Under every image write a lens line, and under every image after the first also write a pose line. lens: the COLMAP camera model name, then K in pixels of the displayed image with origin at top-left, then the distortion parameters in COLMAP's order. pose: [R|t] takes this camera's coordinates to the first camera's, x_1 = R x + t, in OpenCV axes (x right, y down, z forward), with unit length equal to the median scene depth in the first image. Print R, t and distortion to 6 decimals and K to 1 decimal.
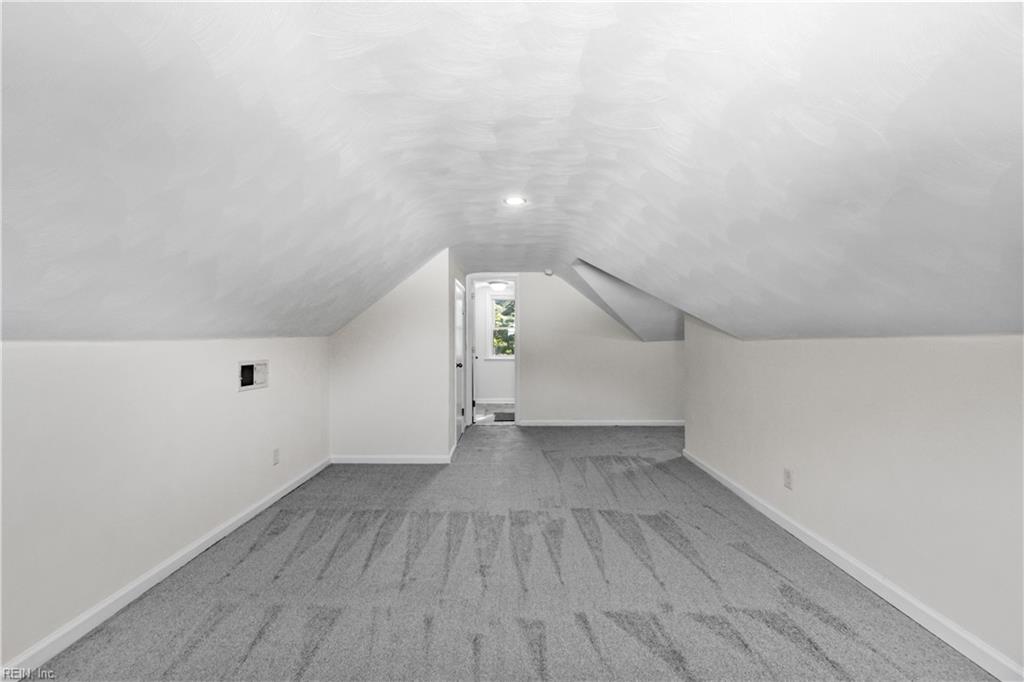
lens RADIAL K [[439.3, 0, 511.7], [0, 439.3, 337.4], [0, 0, 1]] dist [-0.000083, -0.000202]
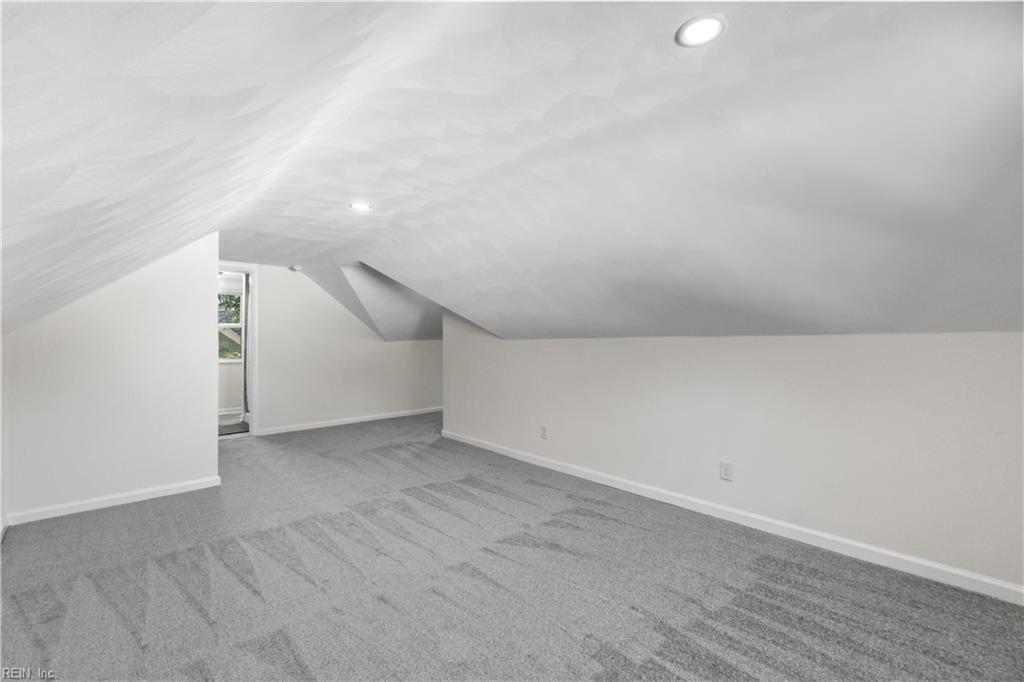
lens RADIAL K [[439.3, 0, 510.3], [0, 439.3, 340.7], [0, 0, 1]] dist [-0.000083, -0.000202]
pose [[0.723368, -0.002481, 0.690458, -0.456950], [-0.003217, 0.999971, 0.006963, -0.000243], [-0.690455, -0.007258, 0.723339, -0.000434]]
